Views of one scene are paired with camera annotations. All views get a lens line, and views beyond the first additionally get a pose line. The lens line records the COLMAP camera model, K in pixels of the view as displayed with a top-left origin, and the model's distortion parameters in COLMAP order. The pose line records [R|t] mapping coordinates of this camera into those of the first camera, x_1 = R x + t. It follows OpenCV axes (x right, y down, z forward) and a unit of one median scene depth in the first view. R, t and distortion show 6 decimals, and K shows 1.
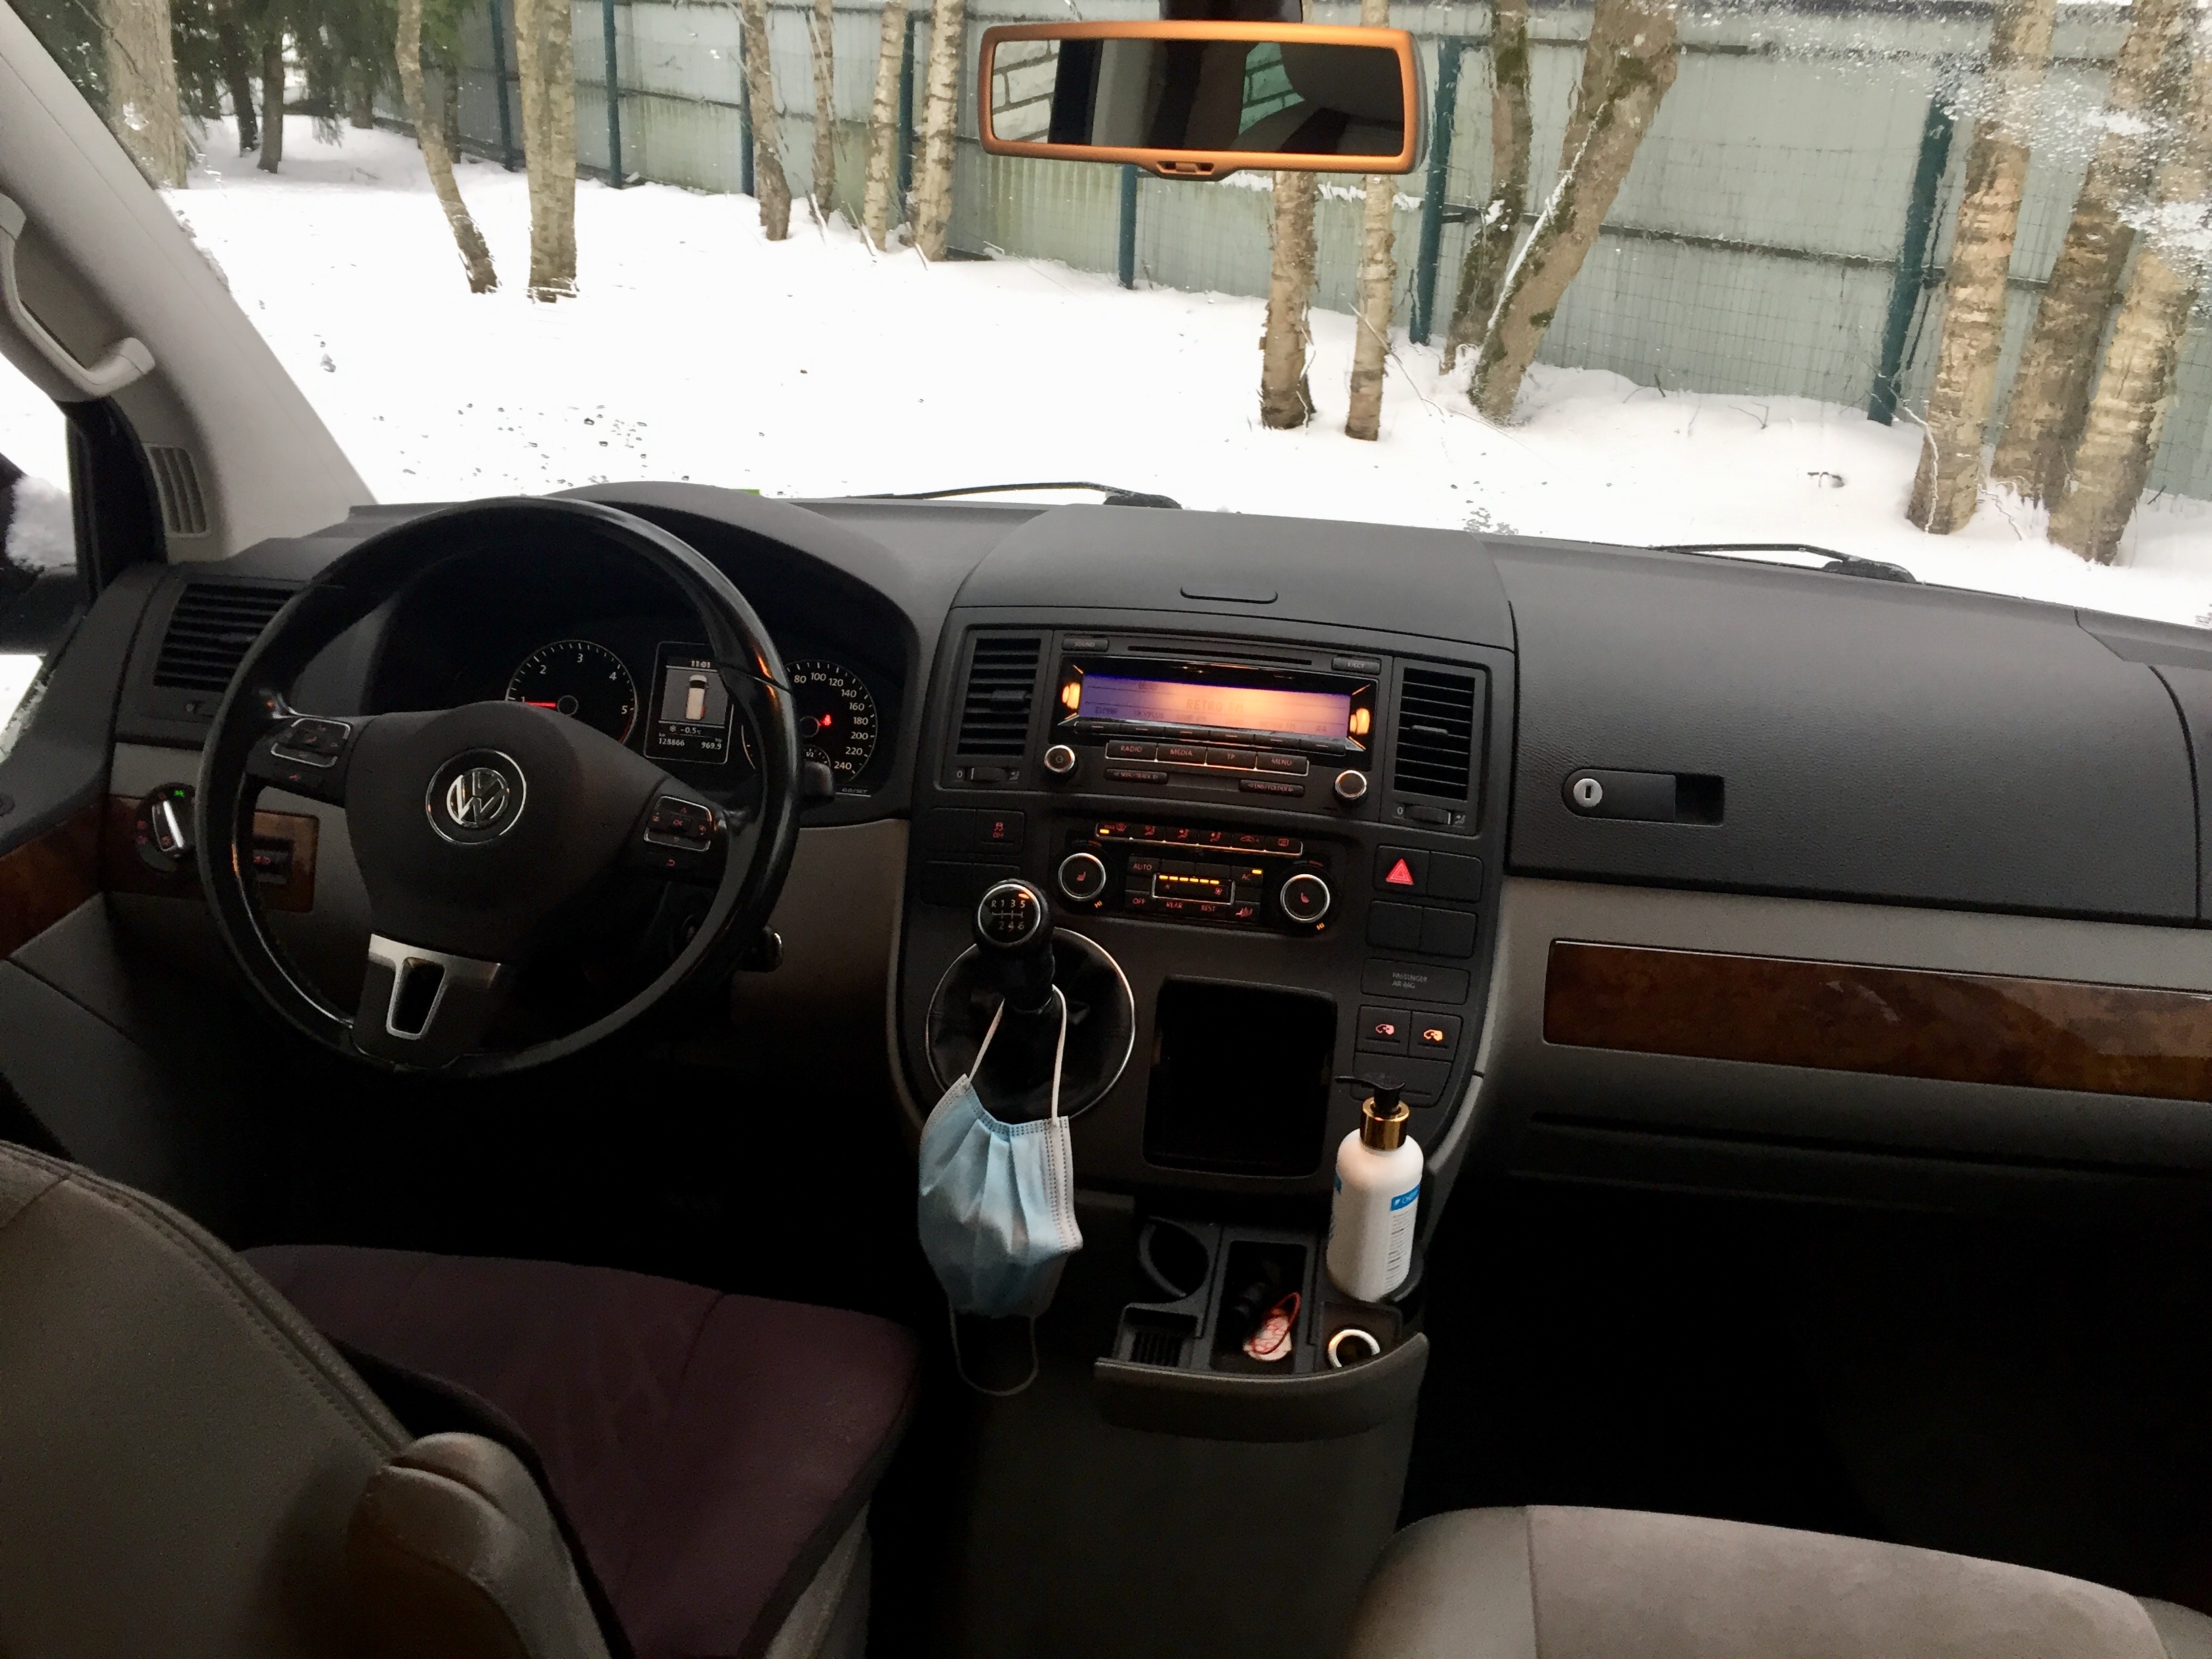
lens RADIAL K [[1904.7, 0, 1108.7], [0, 1904.7, 826.8], [0, 0, 1]] dist [0.050431, -0.049494]
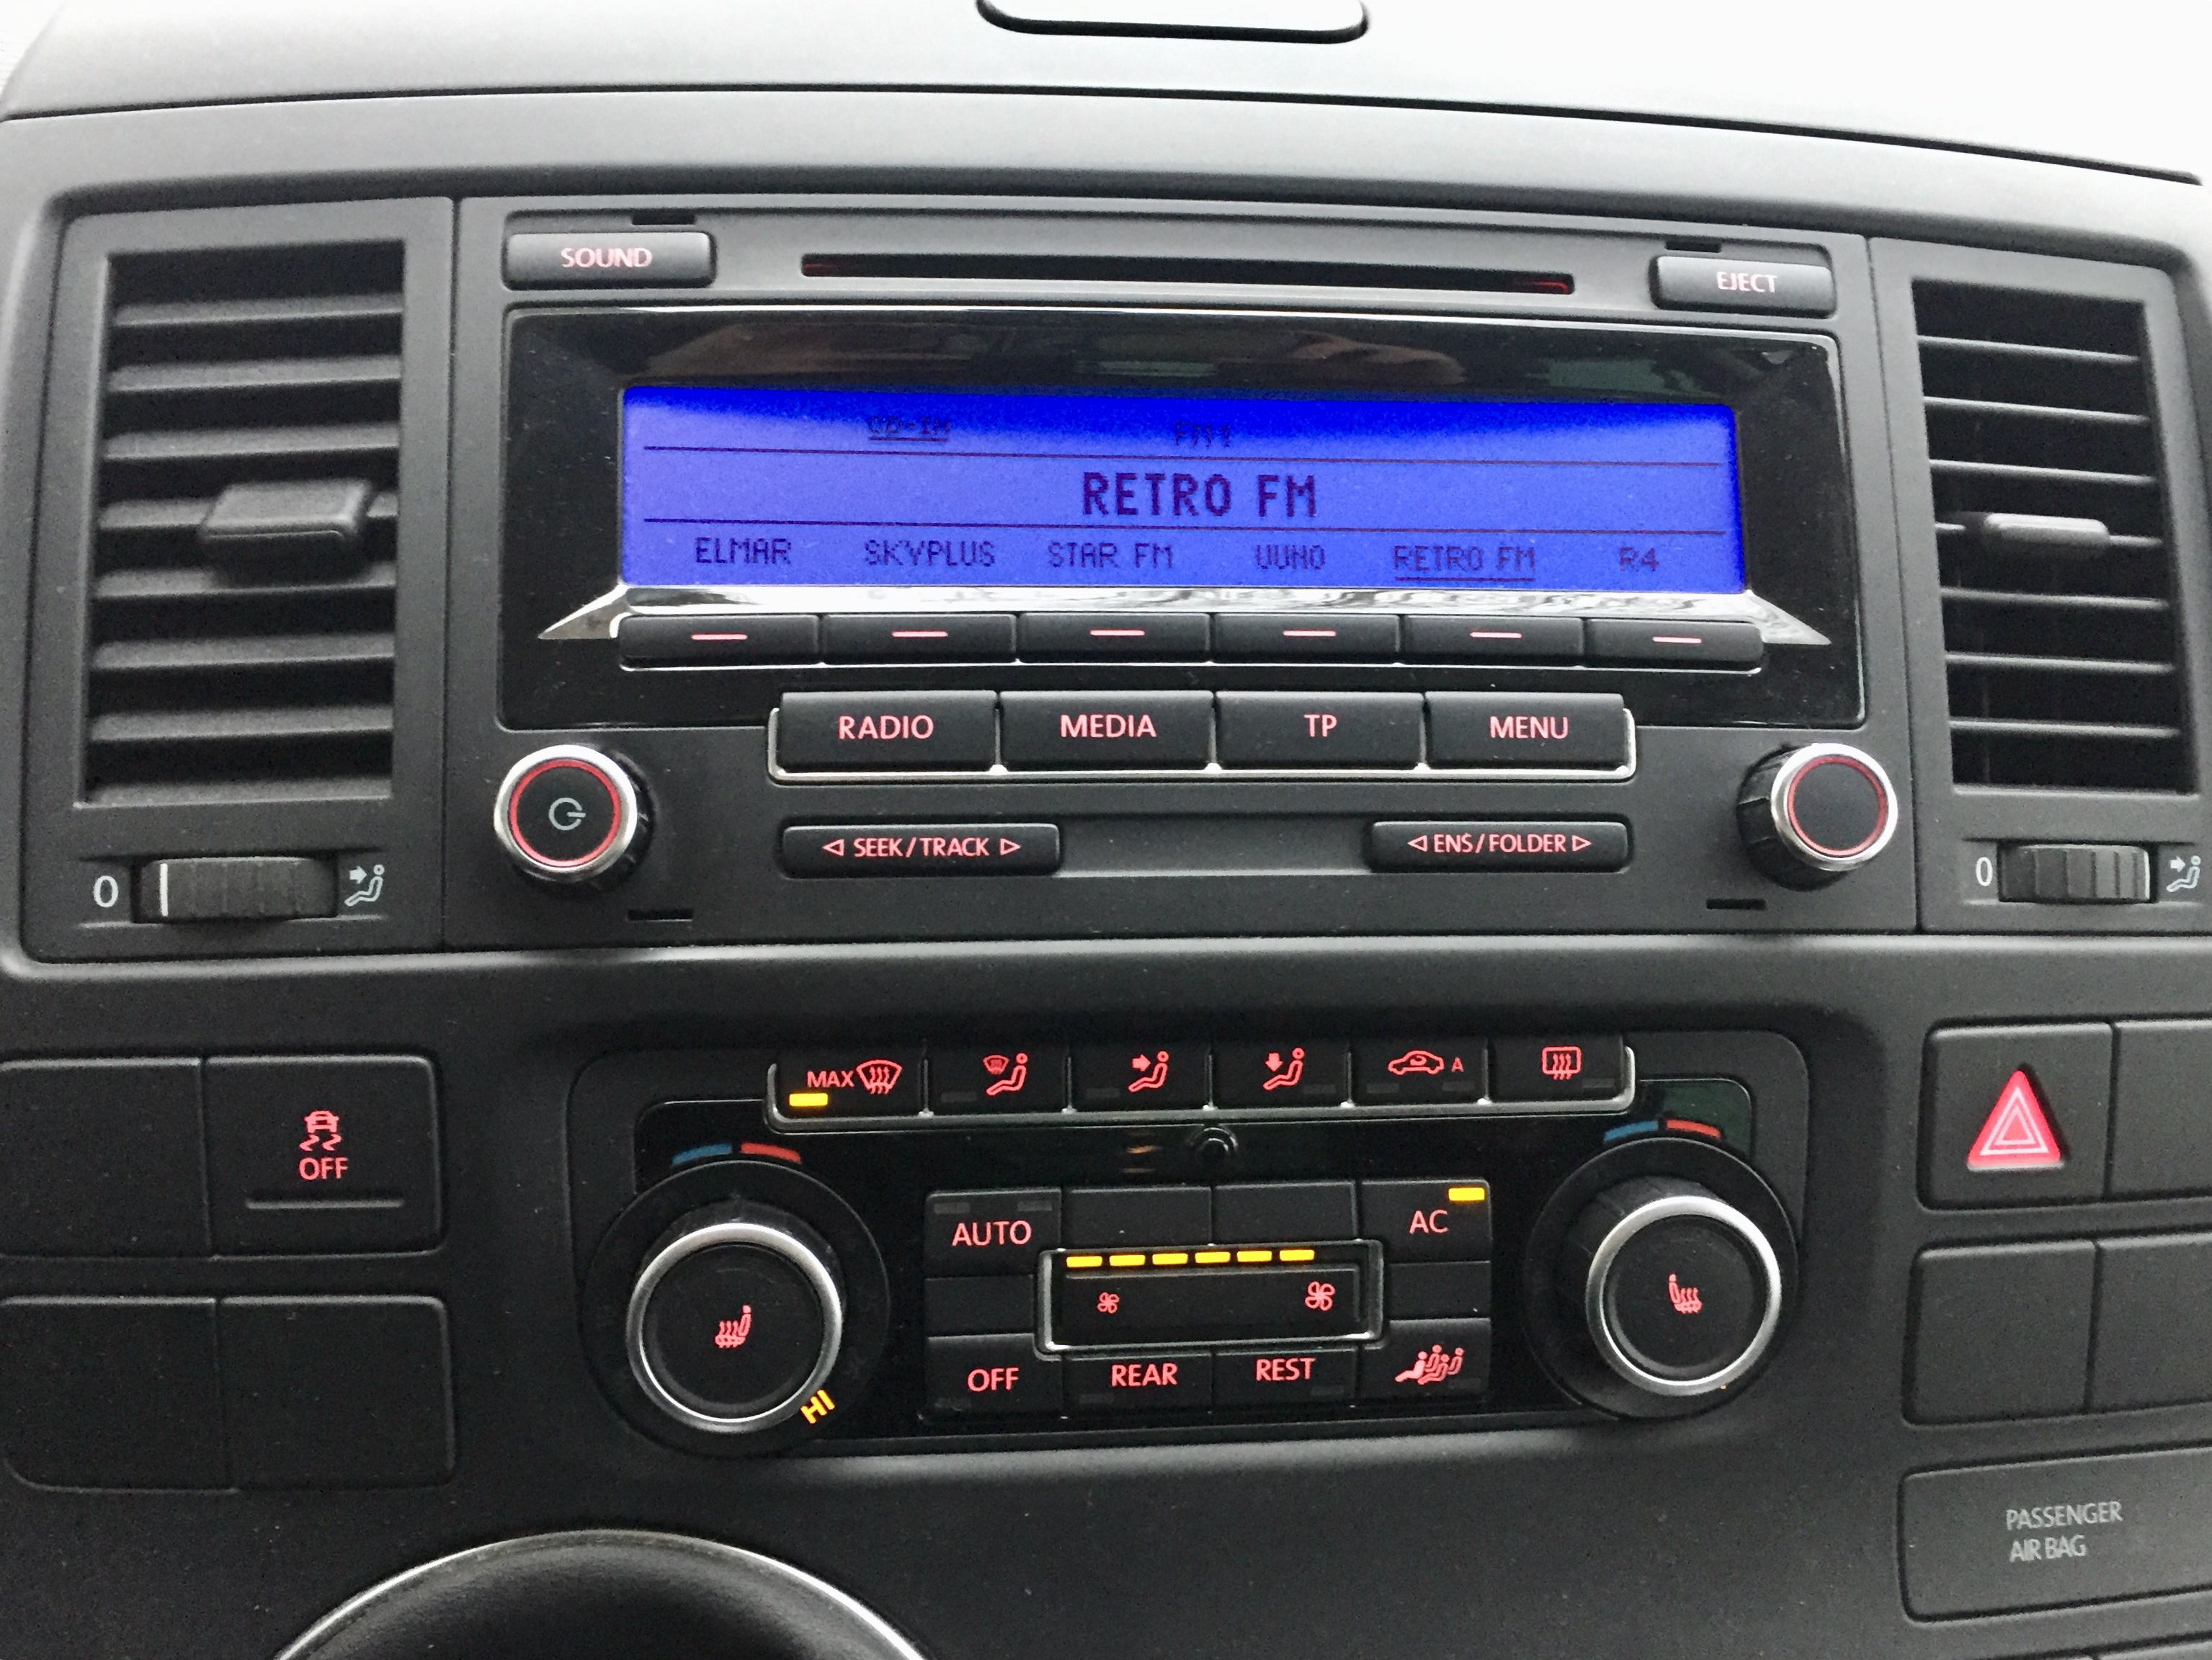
lens RADIAL K [[1904.6, 0, 1096.4], [0, 1904.6, 837.2], [0, 0, 1]] dist [0.050431, -0.049494]
pose [[0.966825, -0.124207, 0.223208, -0.016089], [0.075057, 0.973383, 0.216545, -0.075689], [-0.244163, -0.192608, 0.950414, 0.778965]]
